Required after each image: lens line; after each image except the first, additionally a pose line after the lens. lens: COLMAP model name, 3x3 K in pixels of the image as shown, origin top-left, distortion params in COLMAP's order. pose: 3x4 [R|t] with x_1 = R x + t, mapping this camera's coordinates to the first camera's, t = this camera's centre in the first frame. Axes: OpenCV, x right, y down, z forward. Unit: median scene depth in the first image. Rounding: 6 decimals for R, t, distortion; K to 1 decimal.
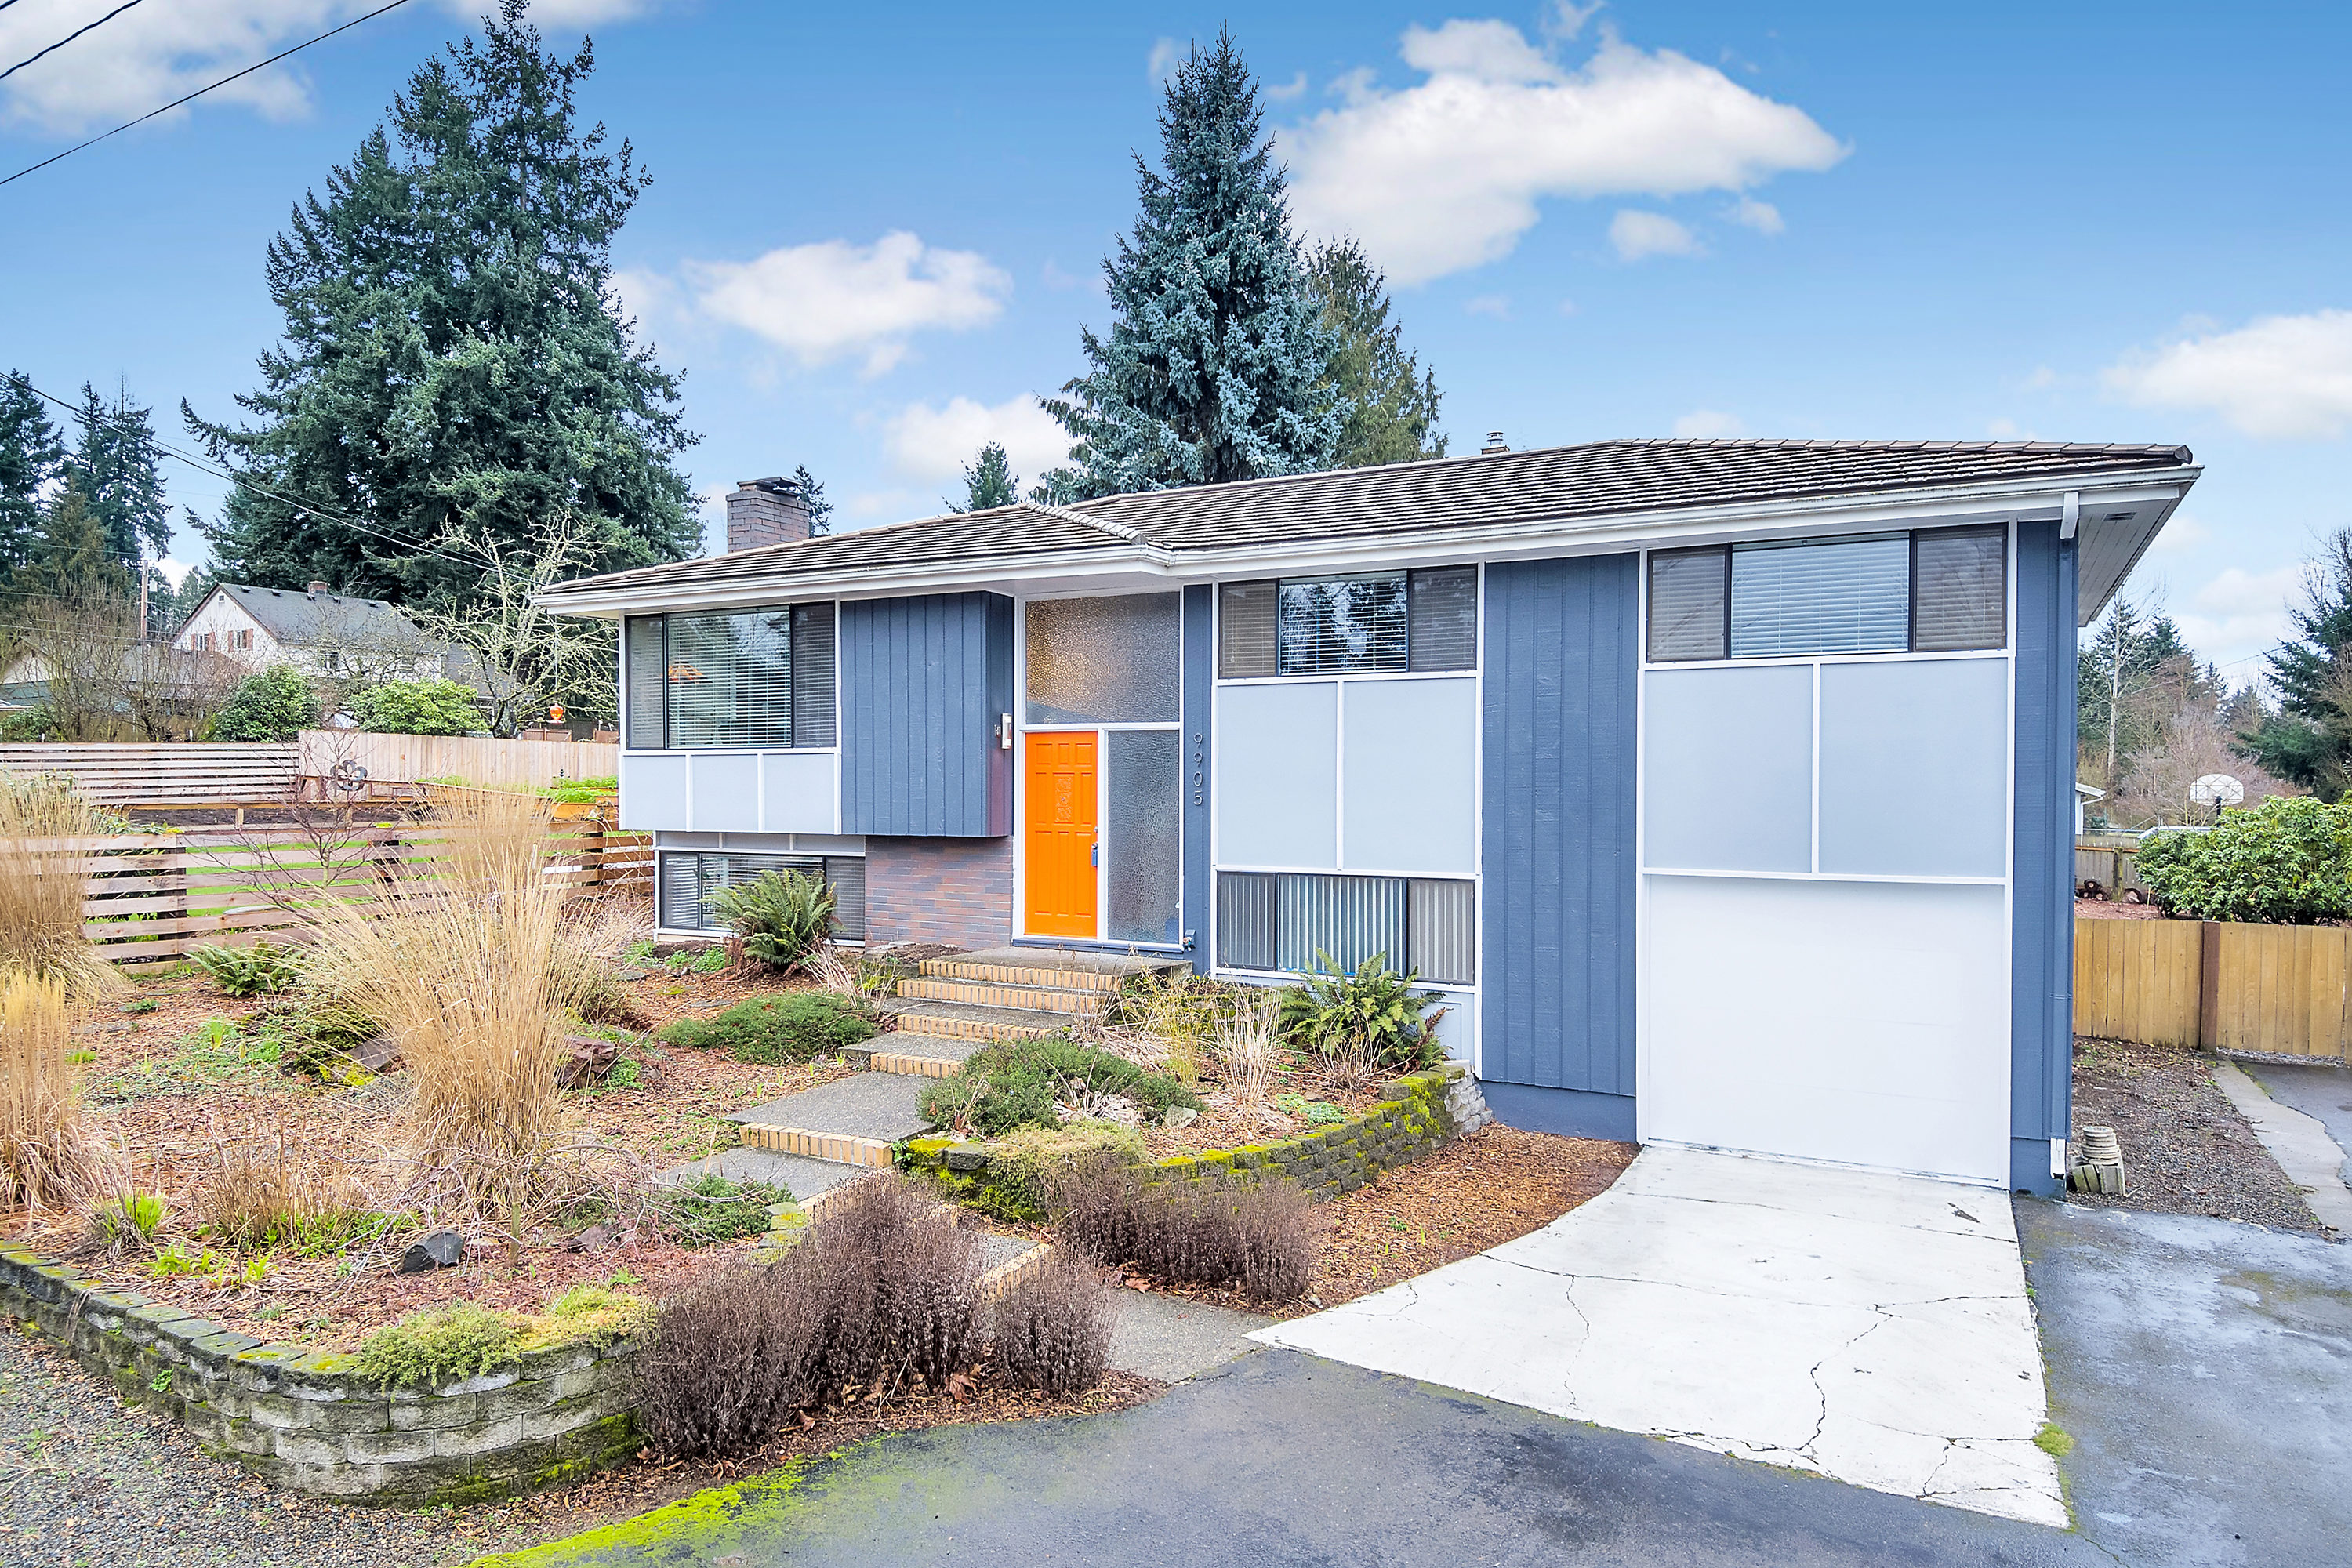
lens RADIAL K [[1428.7, 0, 1176.0], [0, 1428.7, 784.0], [0, 0, 1]] dist [0.071574, -0.097910]
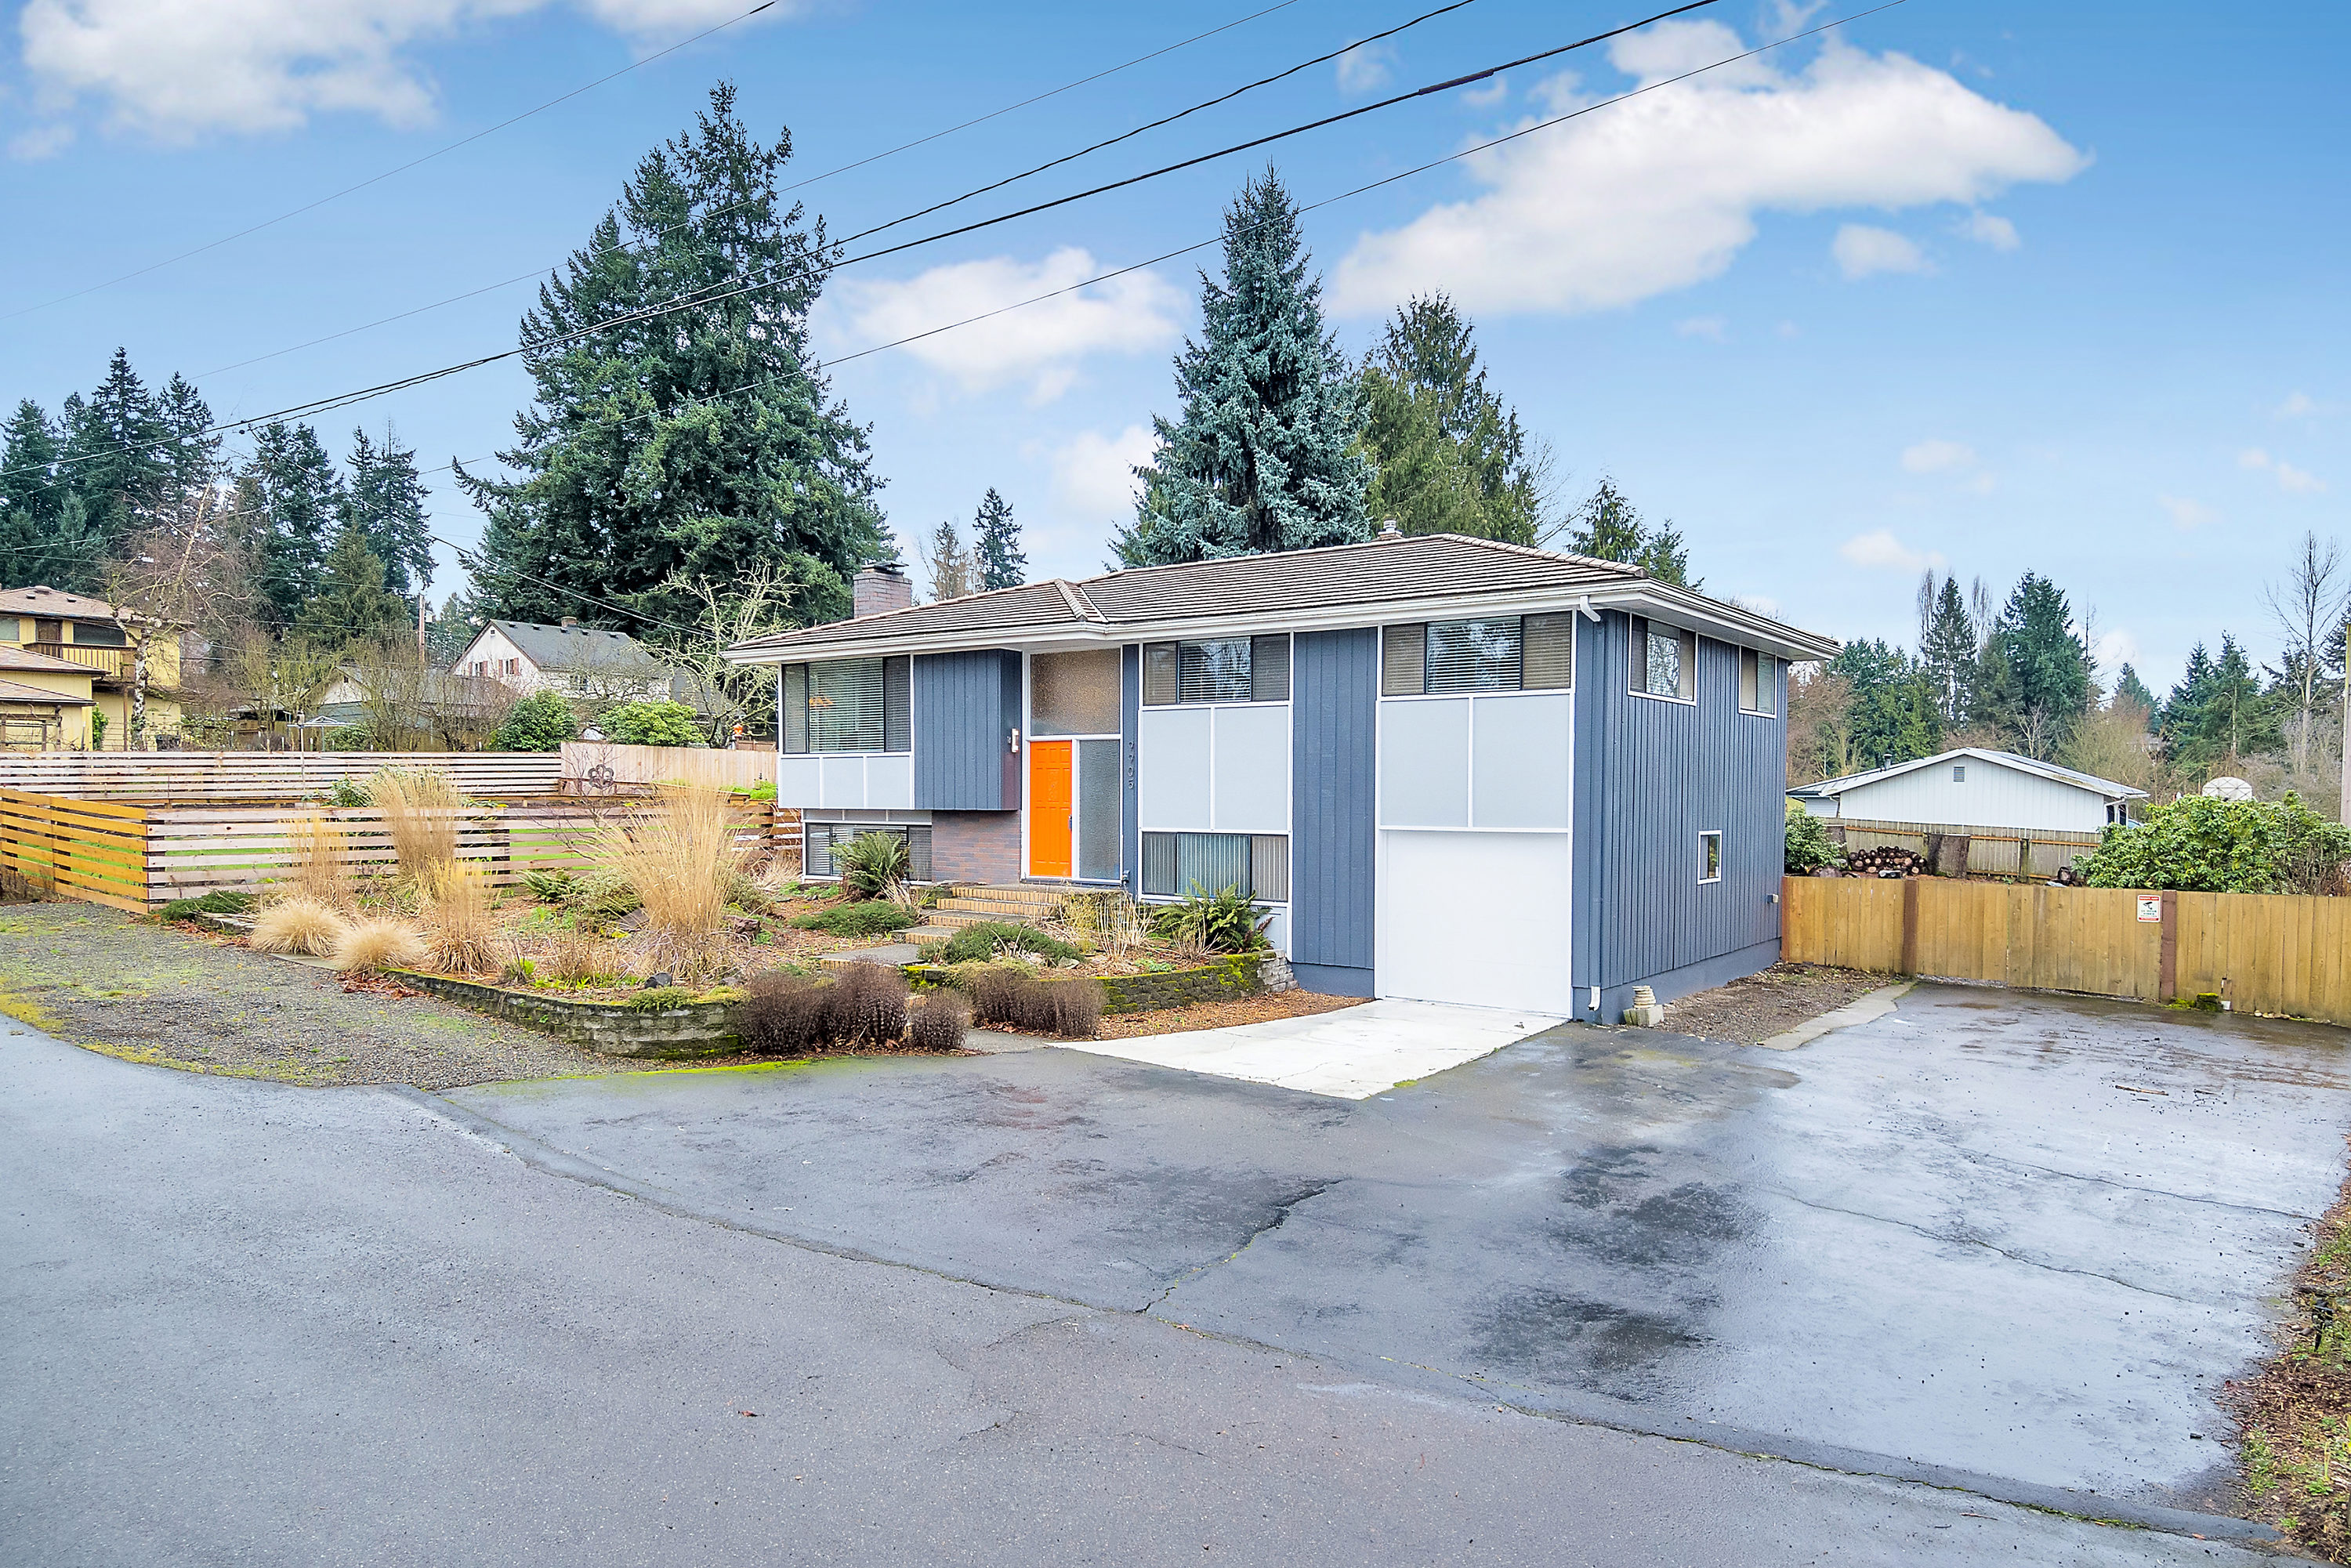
lens RADIAL K [[1419.4, 0, 1176.4], [0, 1419.4, 810.2], [0, 0, 1]] dist [0.104565, -0.129421]
pose [[0.991291, 0.002242, -0.131669, 0.071441], [-0.000673, 0.999928, 0.011960, 0.005302], [0.131687, -0.011767, 0.991222, -0.136357]]
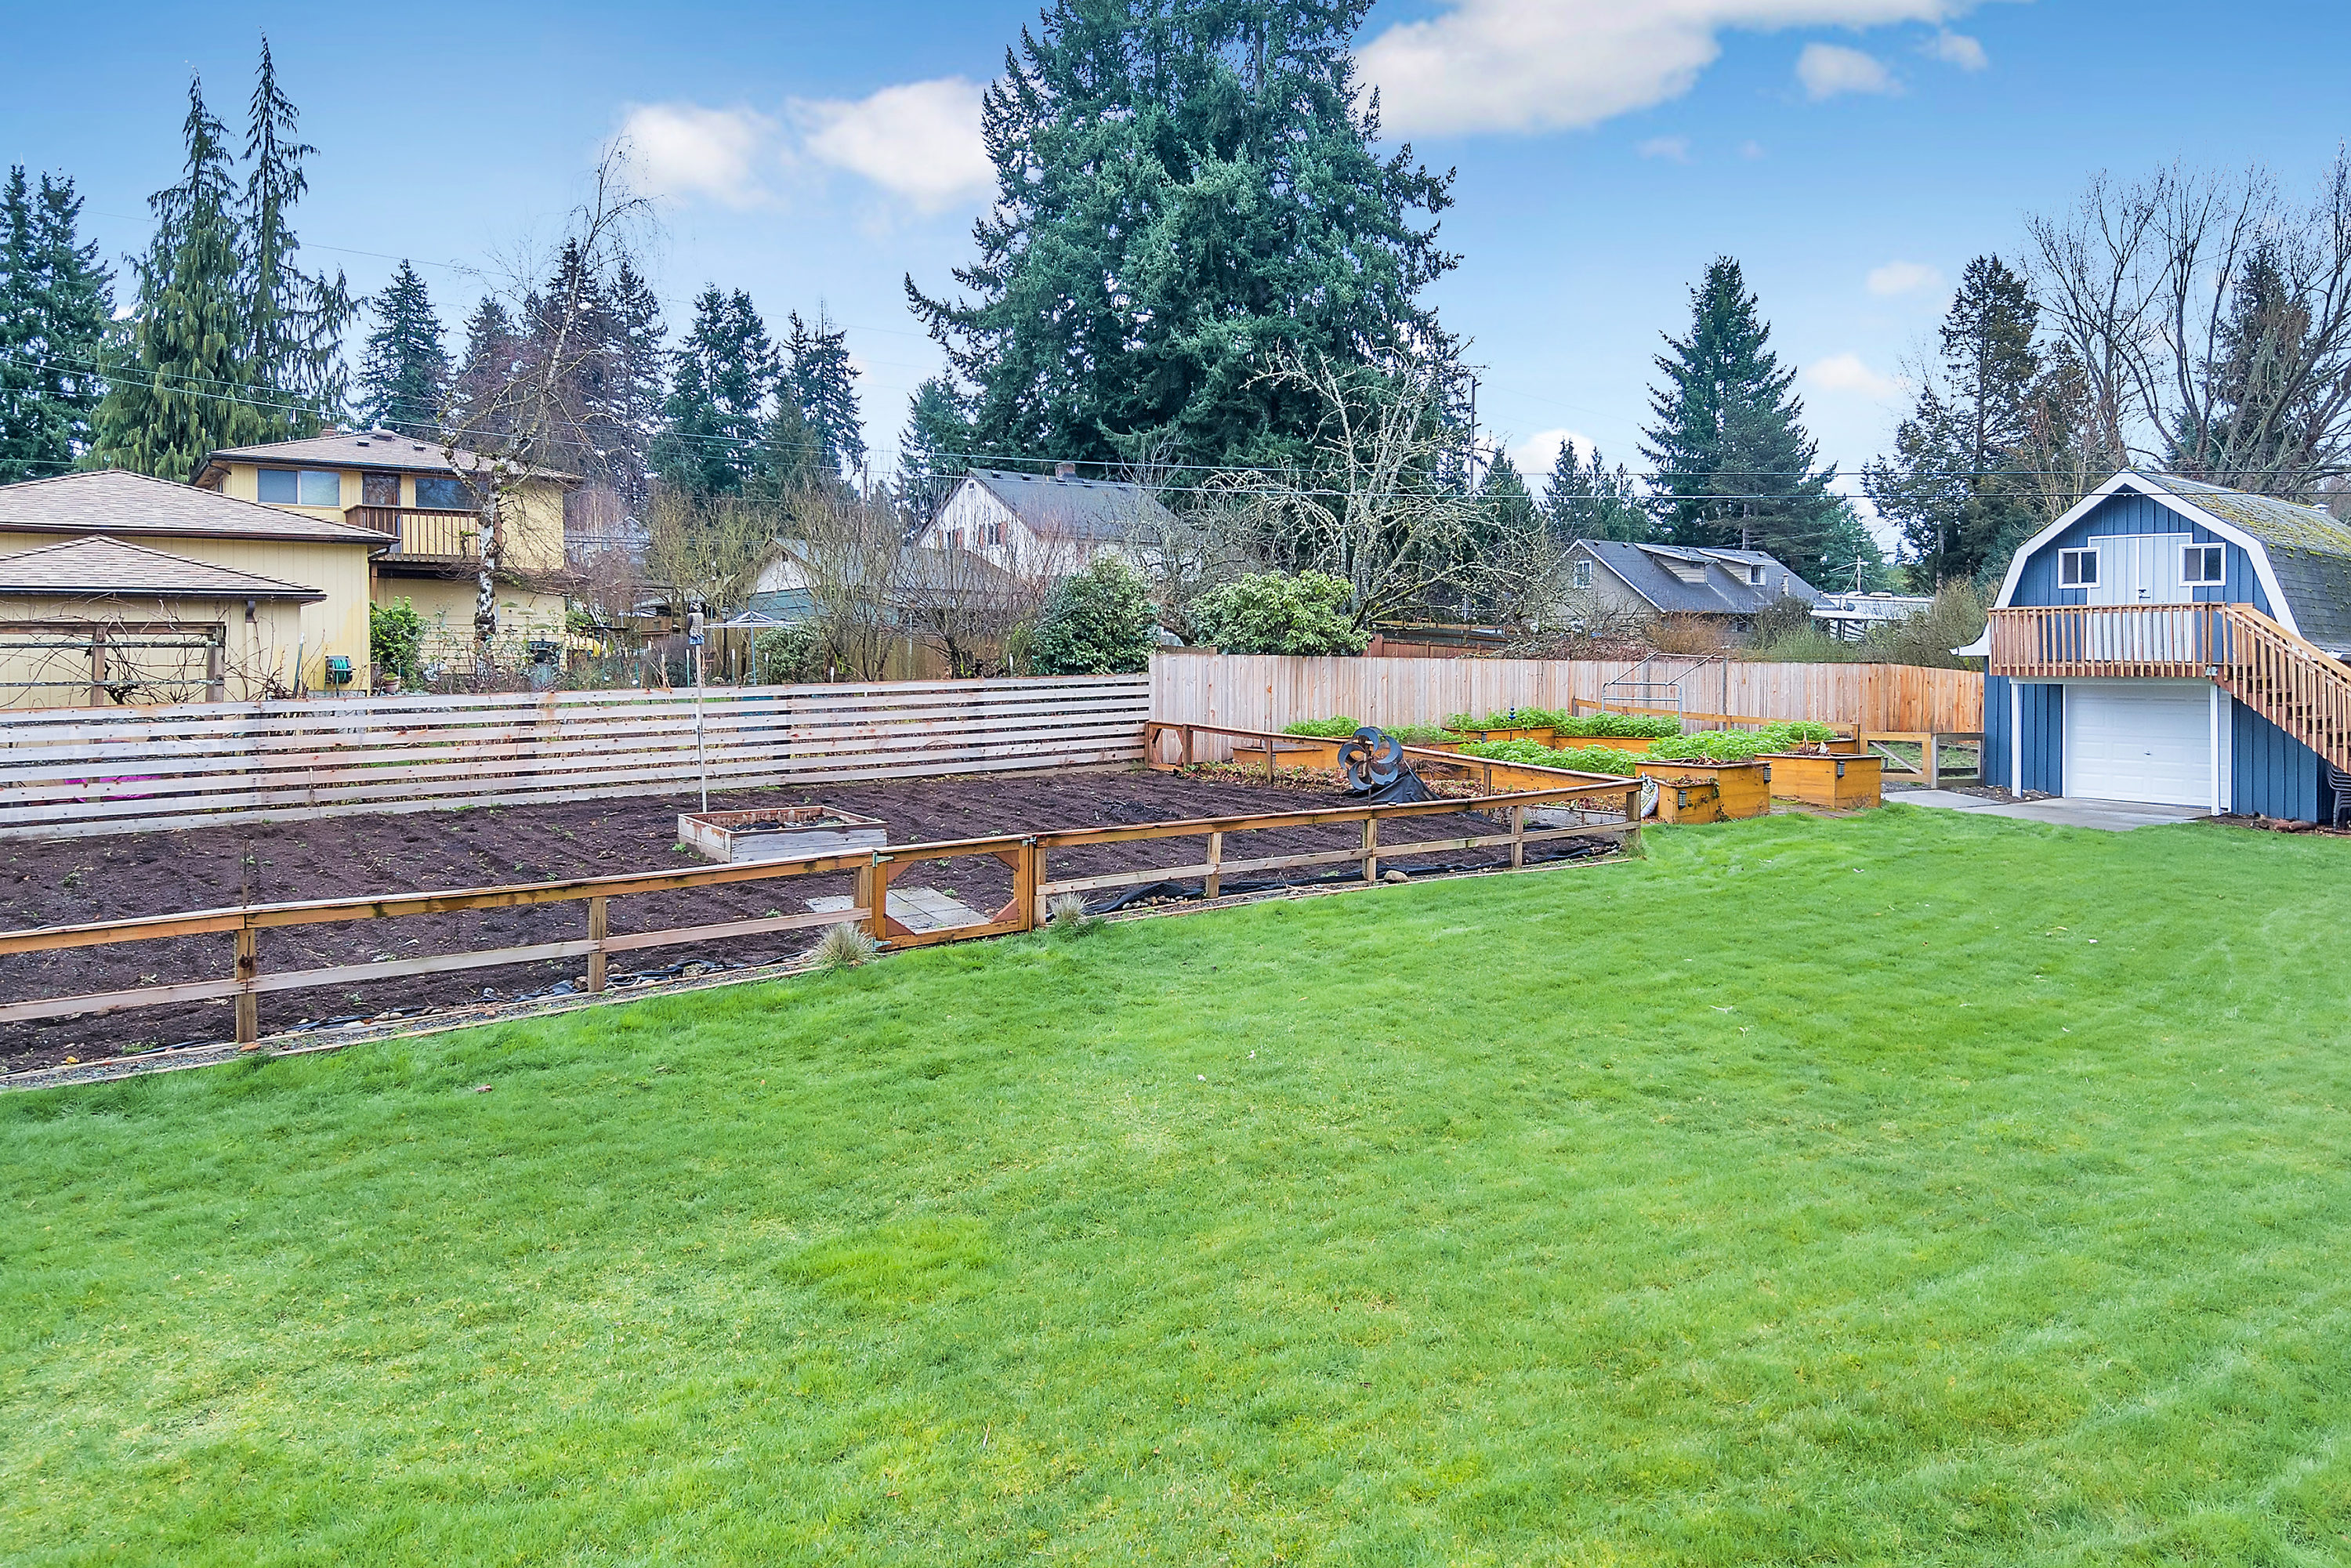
lens RADIAL K [[1525.9, 0, 1200.4], [0, 1525.9, 666.3], [0, 0, 1]] dist [0.062580, -0.093669]
pose [[0.926111, -0.012549, -0.377042, -0.244318], [0.011256, 0.999921, -0.005633, -0.020943], [0.377083, 0.000973, 0.926179, 0.275042]]
